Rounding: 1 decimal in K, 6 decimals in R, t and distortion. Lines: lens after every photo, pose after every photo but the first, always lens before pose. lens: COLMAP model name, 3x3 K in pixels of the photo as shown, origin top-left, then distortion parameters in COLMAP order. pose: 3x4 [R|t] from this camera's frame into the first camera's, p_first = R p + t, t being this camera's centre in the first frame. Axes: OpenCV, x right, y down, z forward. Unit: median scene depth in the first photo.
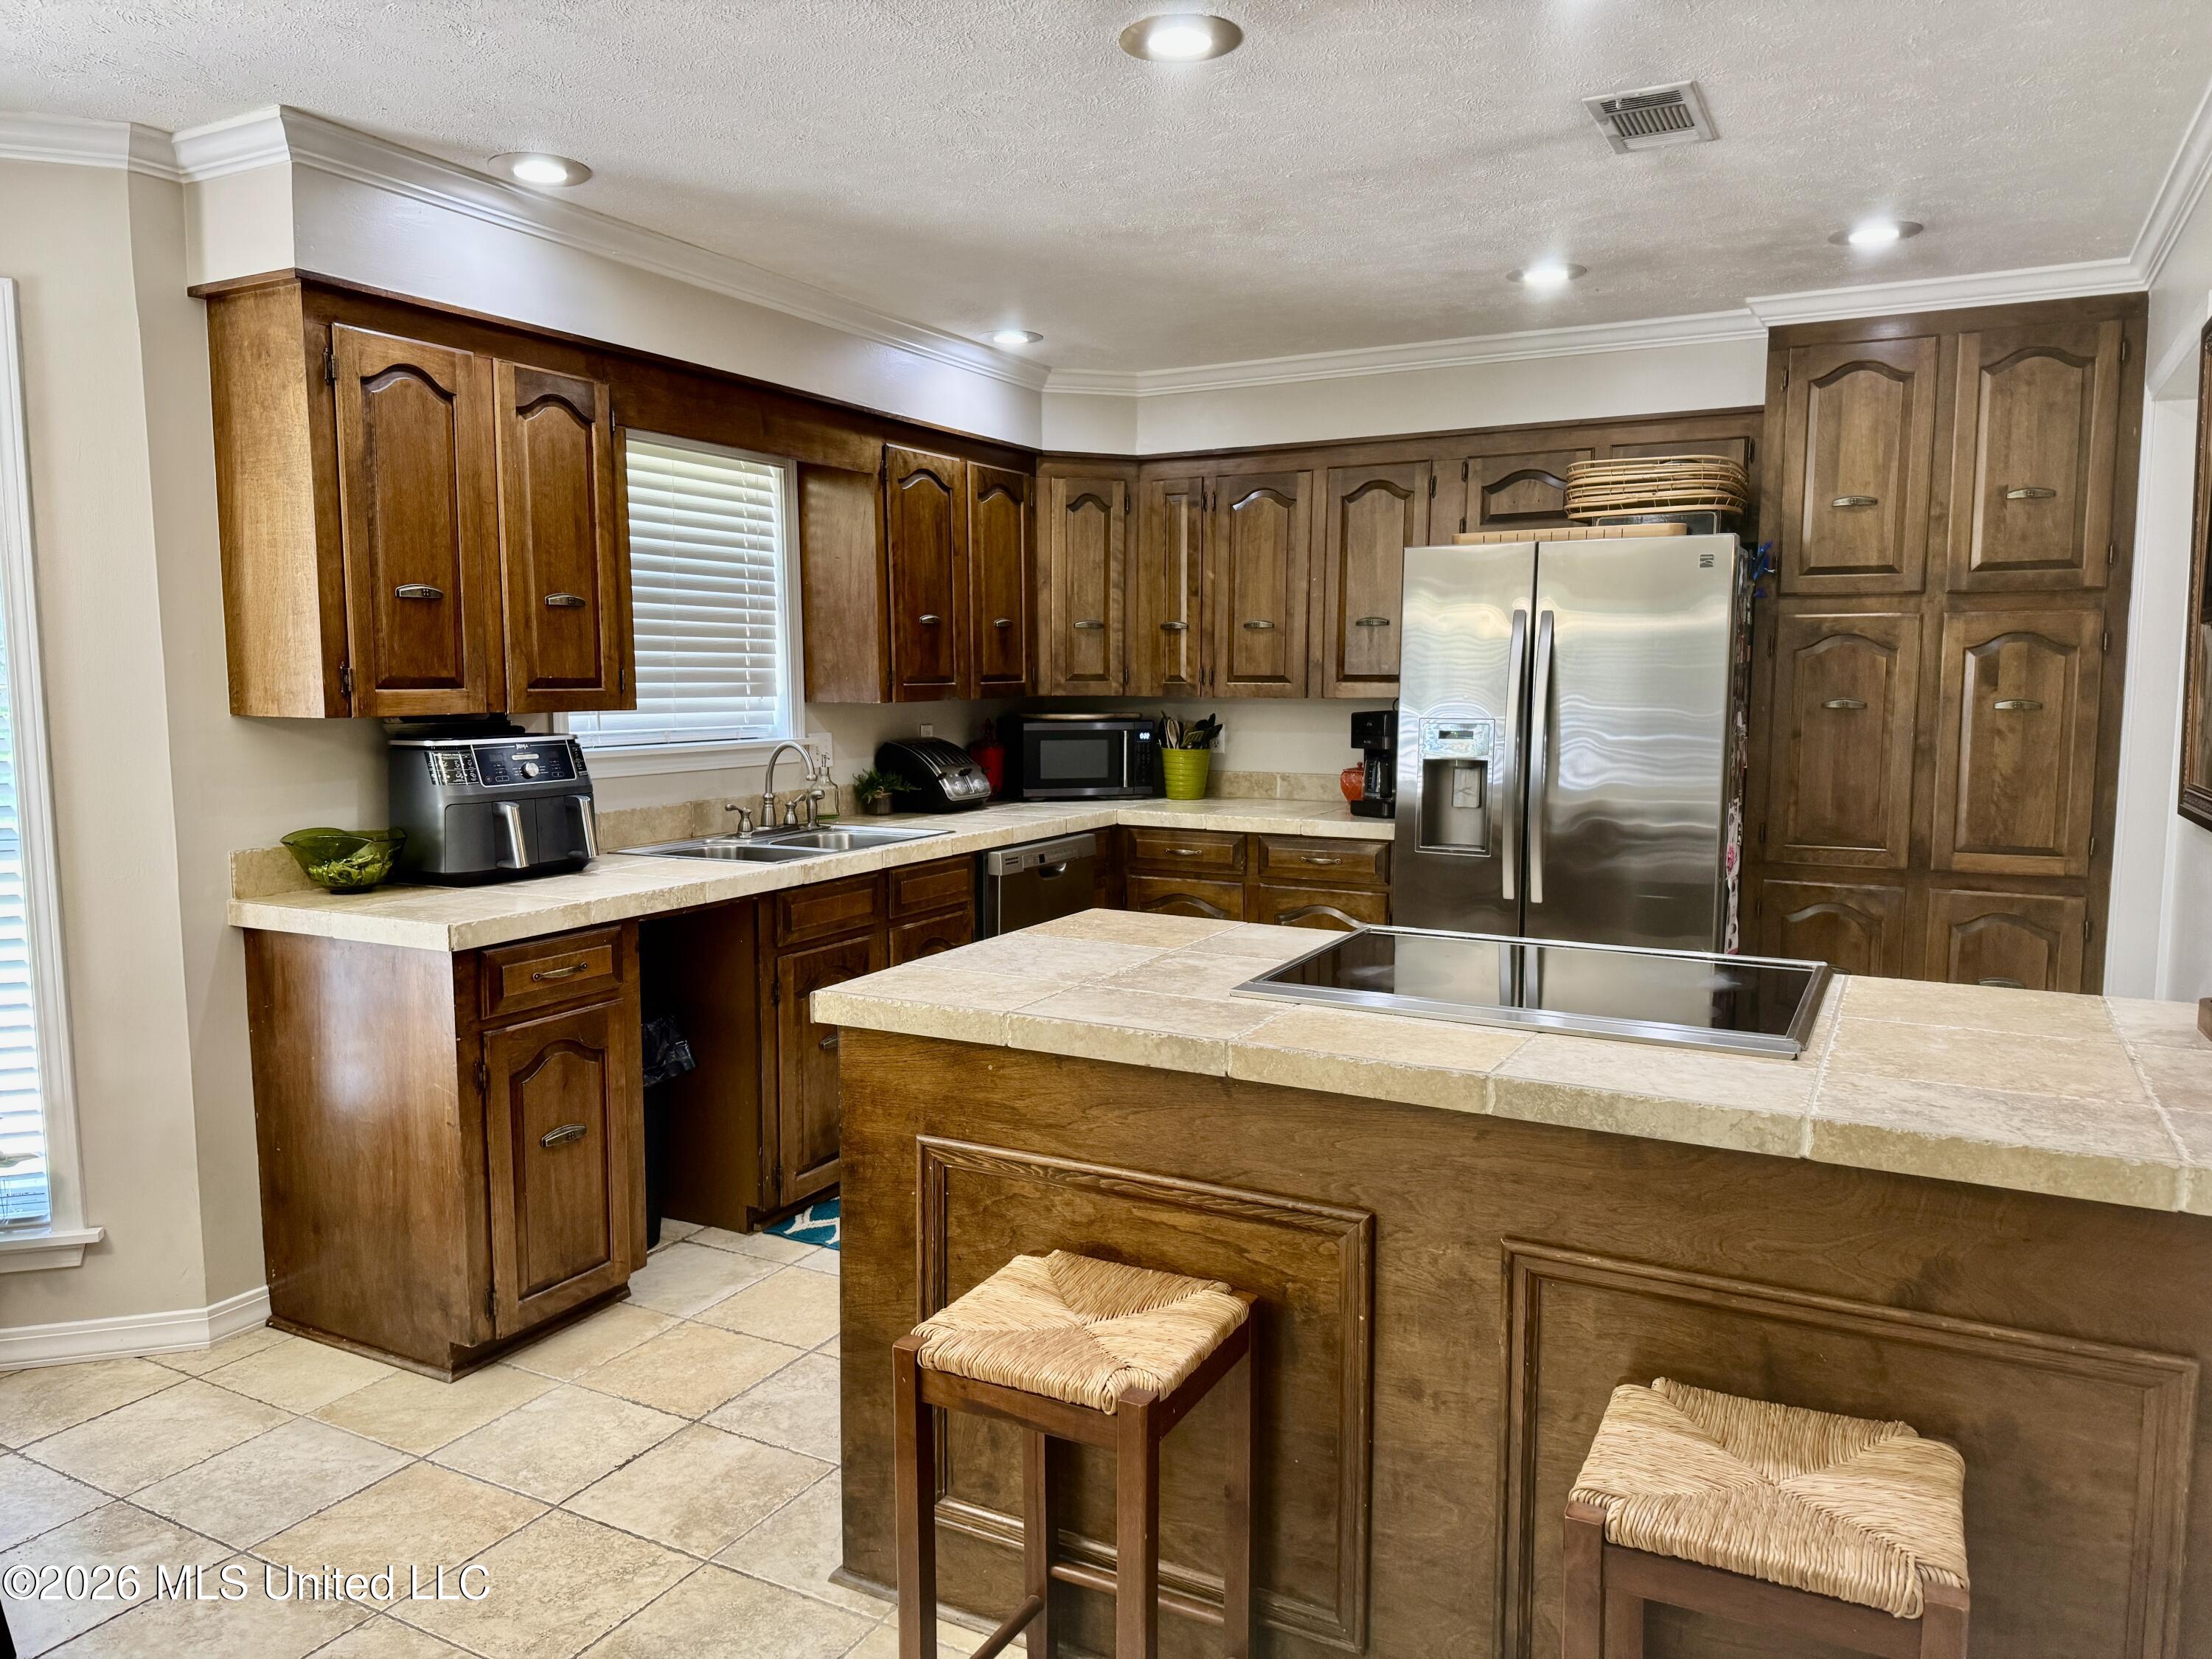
lens RADIAL K [[1549.0, 0, 1079.5], [0, 1549.0, 838.0], [0, 0, 1]] dist [0.154145, -0.296746]
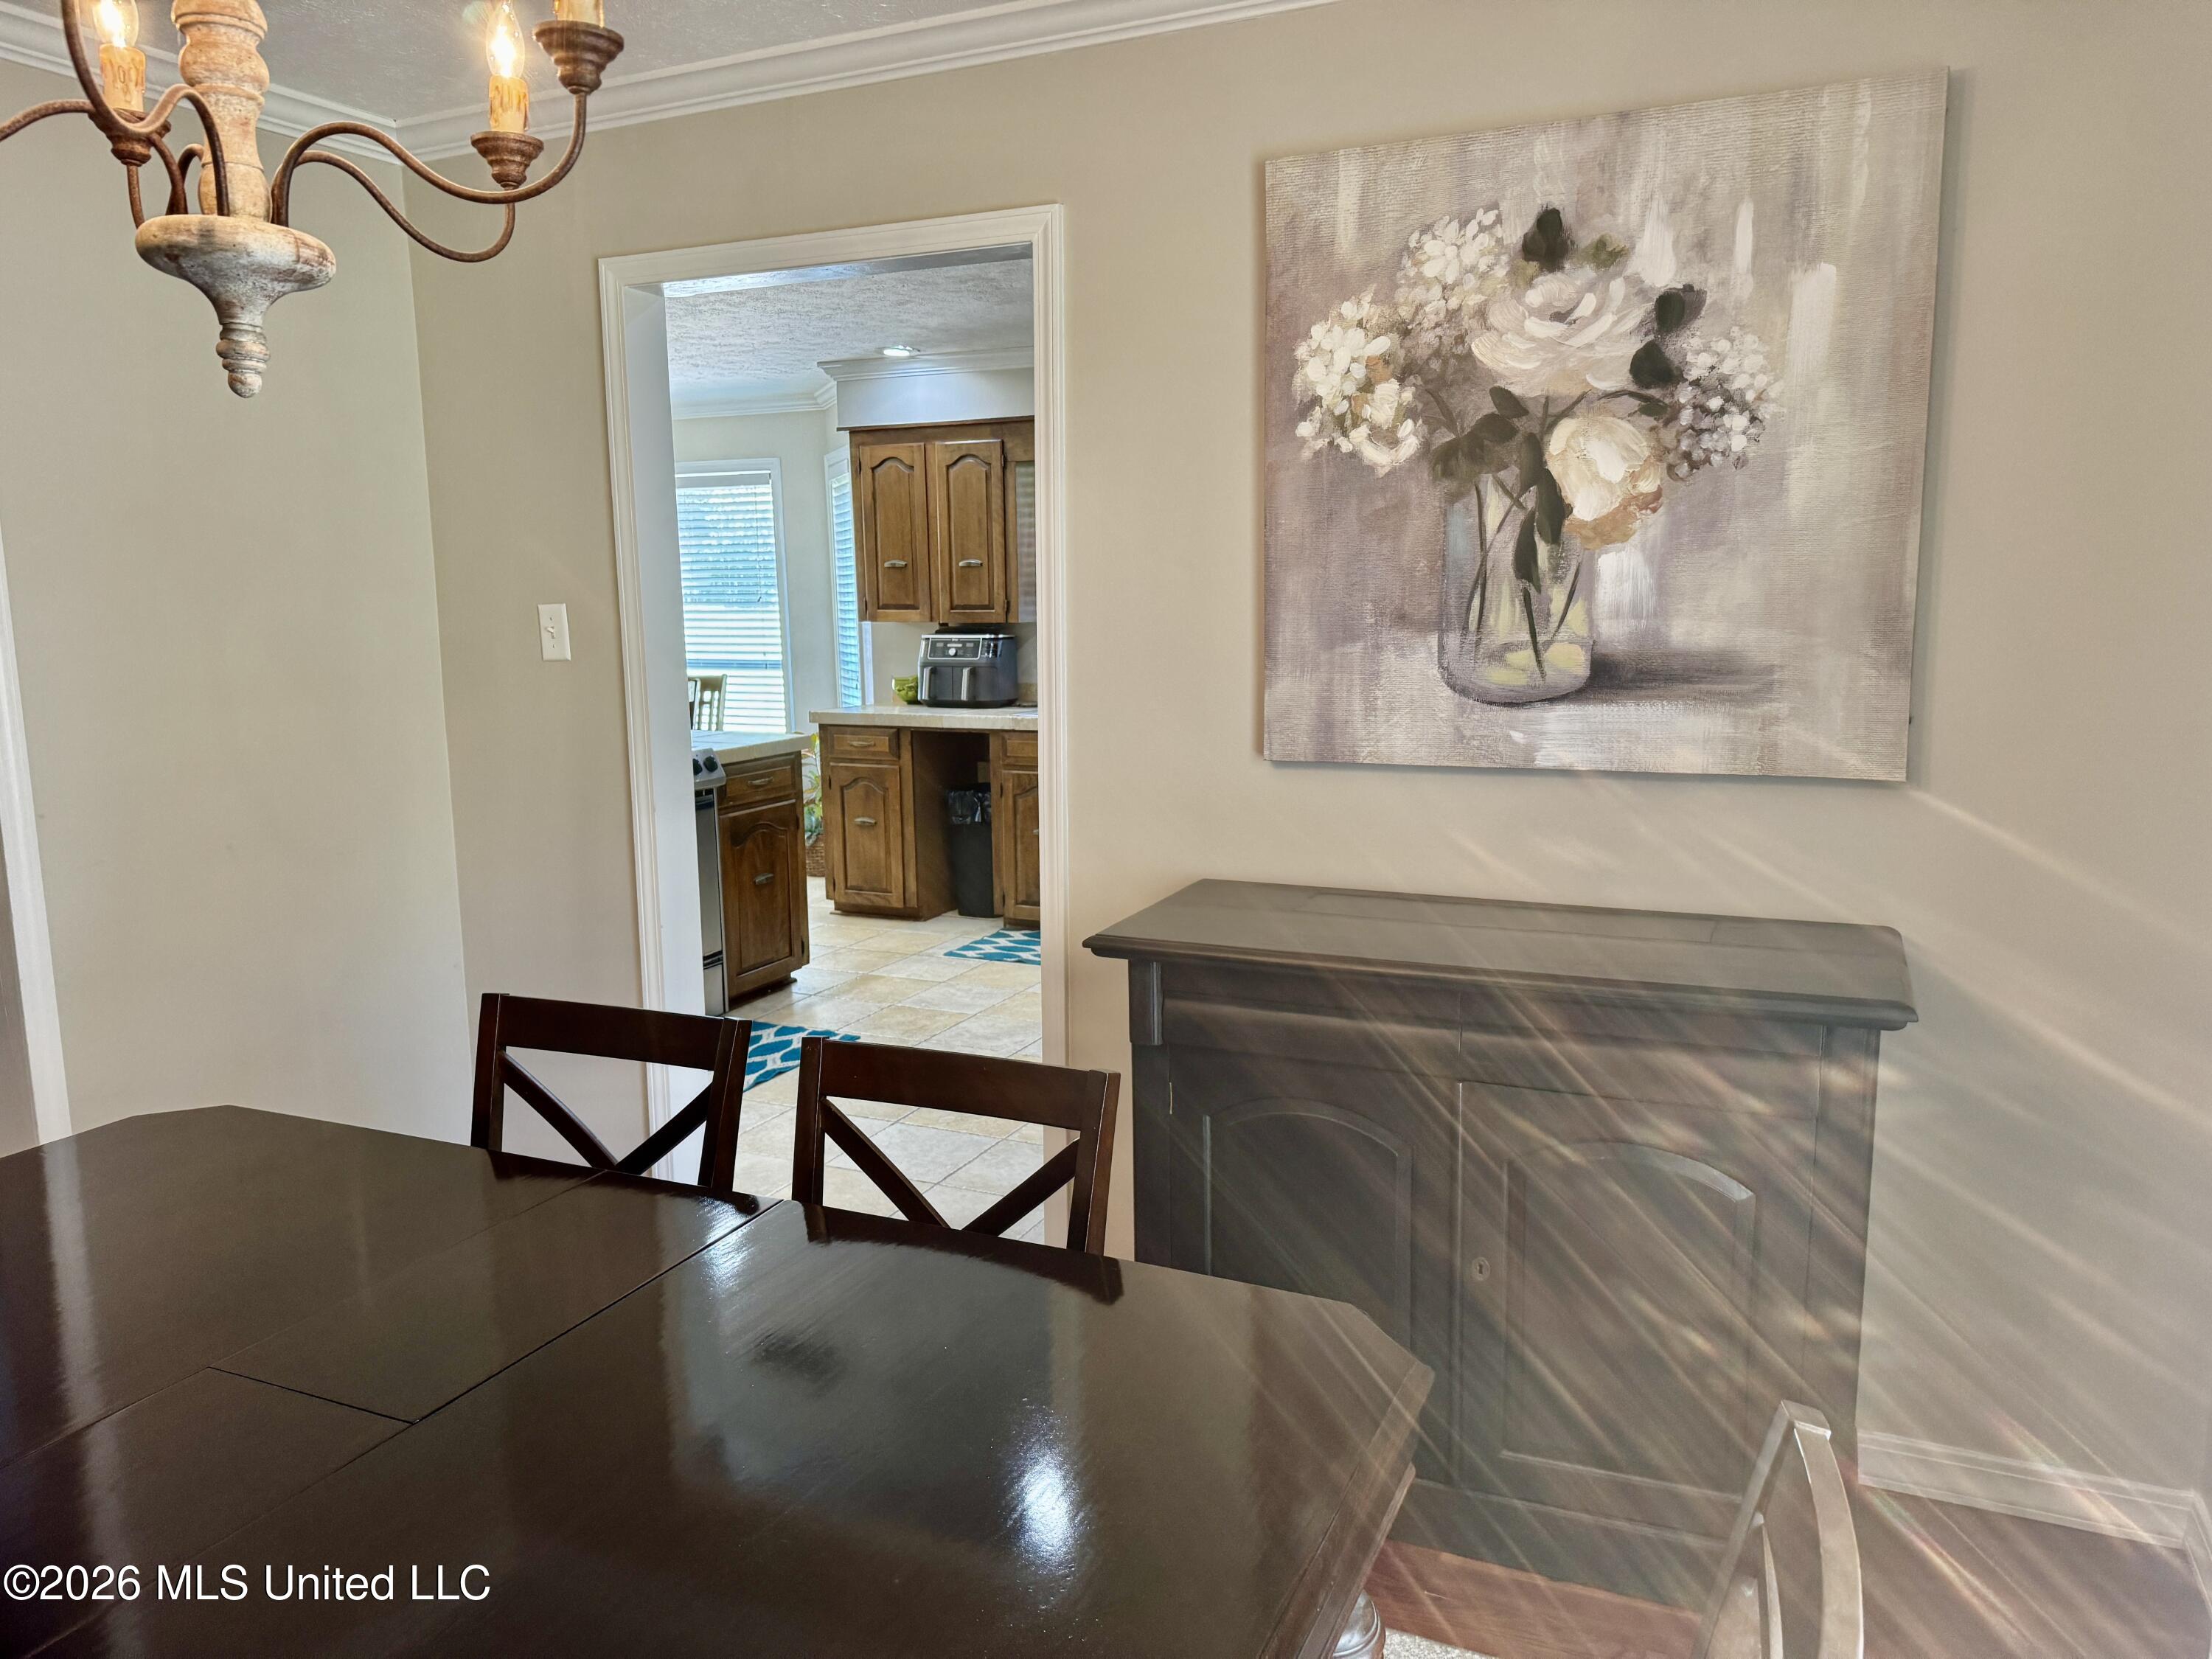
lens RADIAL K [[1527.0, 0, 1106.0], [0, 1527.0, 829.5], [0, 0, 1]] dist [0.143234, -0.156273]
pose [[0.069965, 0.155842, -0.985301, 1.450379], [-0.095482, 0.984233, 0.148893, -0.117338], [0.992969, 0.083661, 0.083742, 0.959699]]
